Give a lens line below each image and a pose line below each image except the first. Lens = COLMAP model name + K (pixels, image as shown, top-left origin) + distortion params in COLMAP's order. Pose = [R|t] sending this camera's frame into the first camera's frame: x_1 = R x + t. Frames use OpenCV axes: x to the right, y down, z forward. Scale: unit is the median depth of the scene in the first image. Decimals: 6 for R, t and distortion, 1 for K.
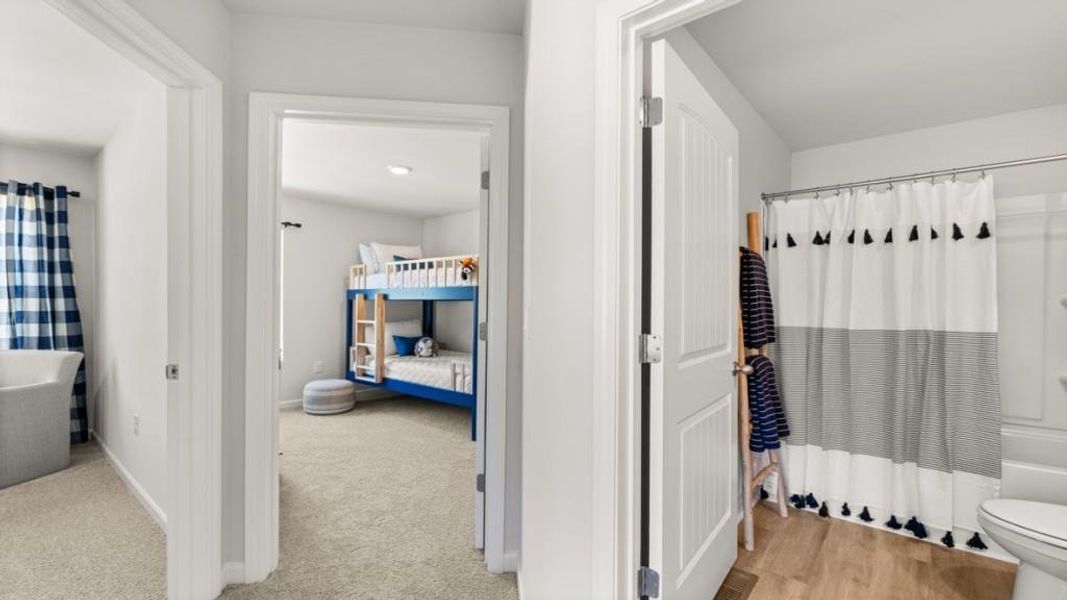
lens RADIAL K [[444.2, 0, 528.5], [0, 444.2, 308.9], [0, 0, 1]] dist [0.001635, -0.000010]
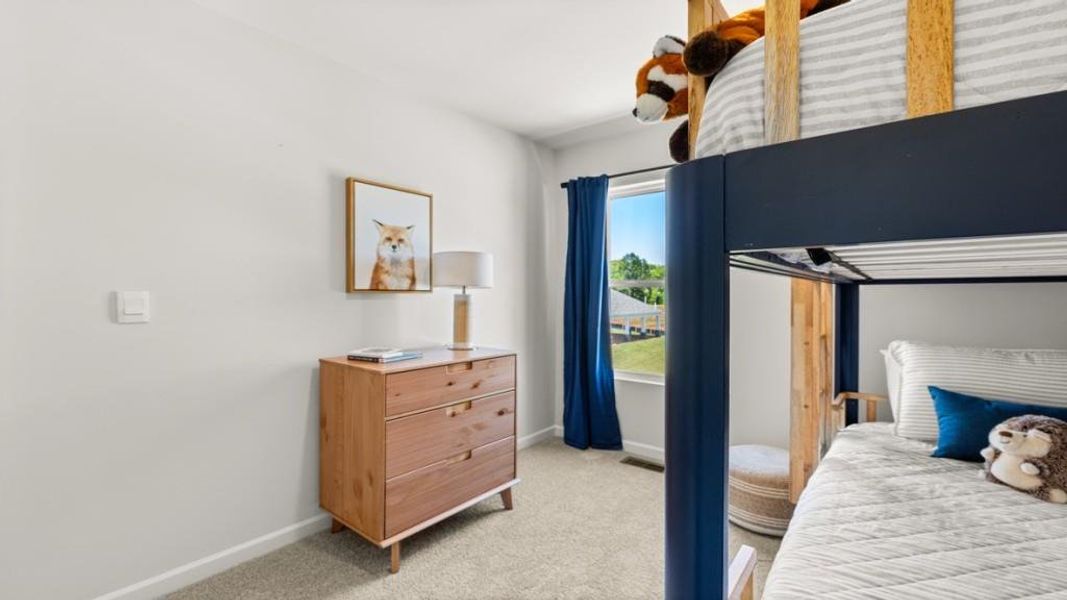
lens RADIAL K [[459.1, 0, 533.0], [0, 459.1, 300.3], [0, 0, 1]] dist [-0.001664, 0.001438]
pose [[0.025845, -0.004941, -0.999654, 0.041407], [-0.004876, 0.999975, -0.005069, -0.001722], [0.999654, 0.005005, 0.025820, 0.768157]]
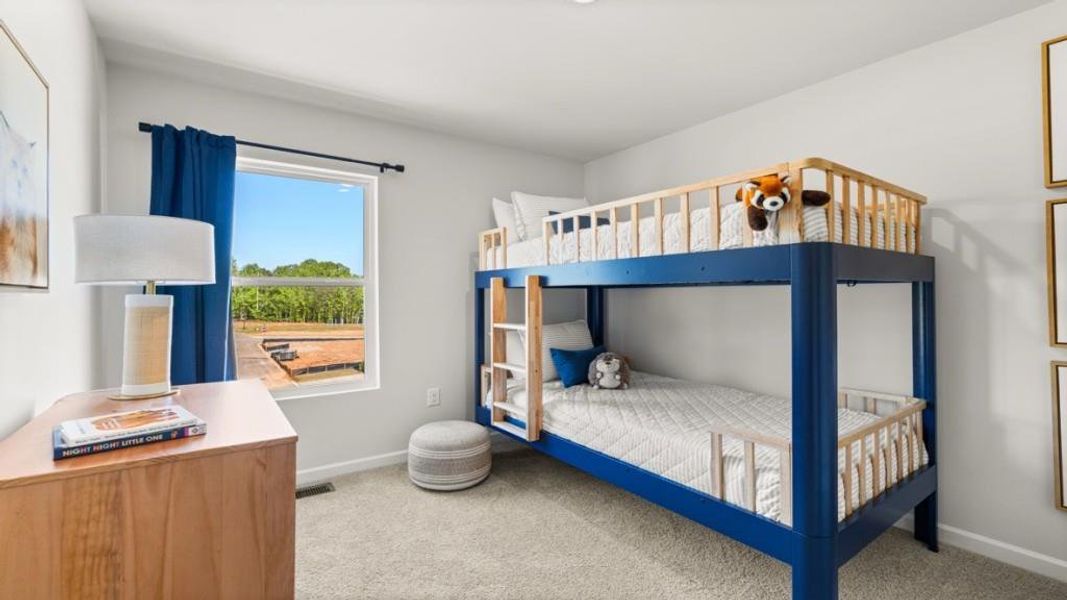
lens RADIAL K [[459.1, 0, 530.4], [0, 459.1, 294.8], [0, 0, 1]] dist [-0.001664, 0.001438]
pose [[0.966336, -0.015491, -0.256815, -0.195347], [0.013832, 0.999870, -0.008268, -0.005943], [0.256910, 0.004437, 0.966425, 0.460066]]
